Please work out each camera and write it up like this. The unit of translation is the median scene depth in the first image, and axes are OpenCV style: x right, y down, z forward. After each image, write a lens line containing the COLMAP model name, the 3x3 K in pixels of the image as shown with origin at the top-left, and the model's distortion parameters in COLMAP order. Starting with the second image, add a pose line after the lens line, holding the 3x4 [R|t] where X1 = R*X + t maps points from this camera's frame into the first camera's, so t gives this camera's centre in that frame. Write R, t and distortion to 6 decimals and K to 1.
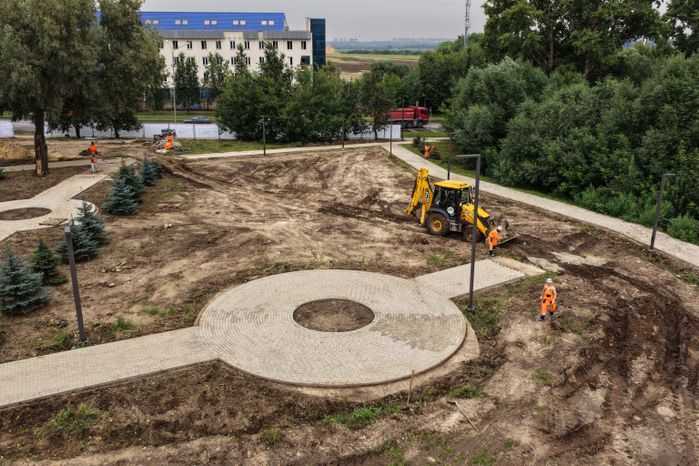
lens RADIAL K [[584.5, 0, 354.6], [0, 584.5, 233.1], [0, 0, 1]] dist [0.013939, 0.000394]
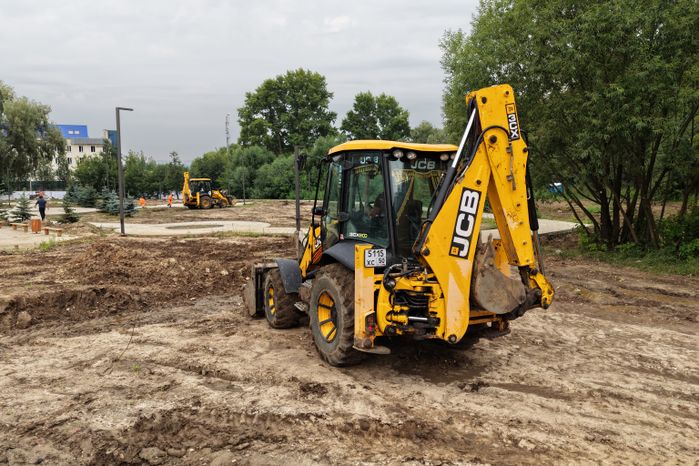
lens RADIAL K [[584.5, 0, 350.9], [0, 584.5, 238.0], [0, 0, 1]] dist [0.013939, 0.000394]
pose [[0.924382, -0.054385, 0.377572, -0.165602], [0.124398, 0.978654, -0.163590, 0.316677], [-0.360616, 0.198189, 0.911415, -0.717538]]
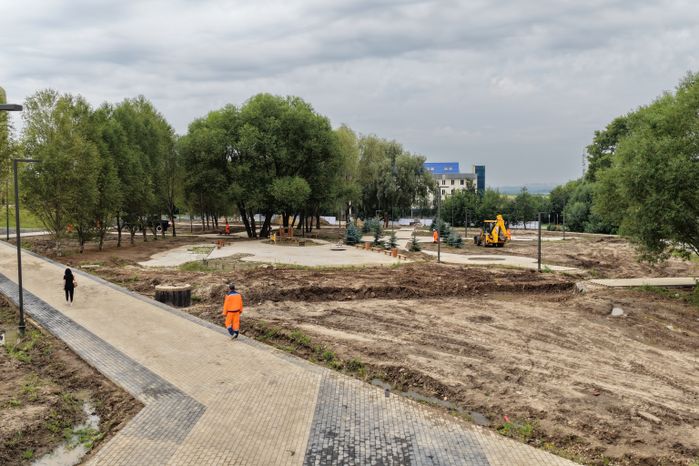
lens RADIAL K [[584.5, 0, 350.1], [0, 584.5, 233.0], [0, 0, 1]] dist [0.013939, 0.000394]
pose [[0.974463, 0.008031, -0.224403, -0.101642], [-0.060862, 0.971398, -0.229527, 0.361538], [0.216141, 0.237323, 0.947080, -0.982614]]
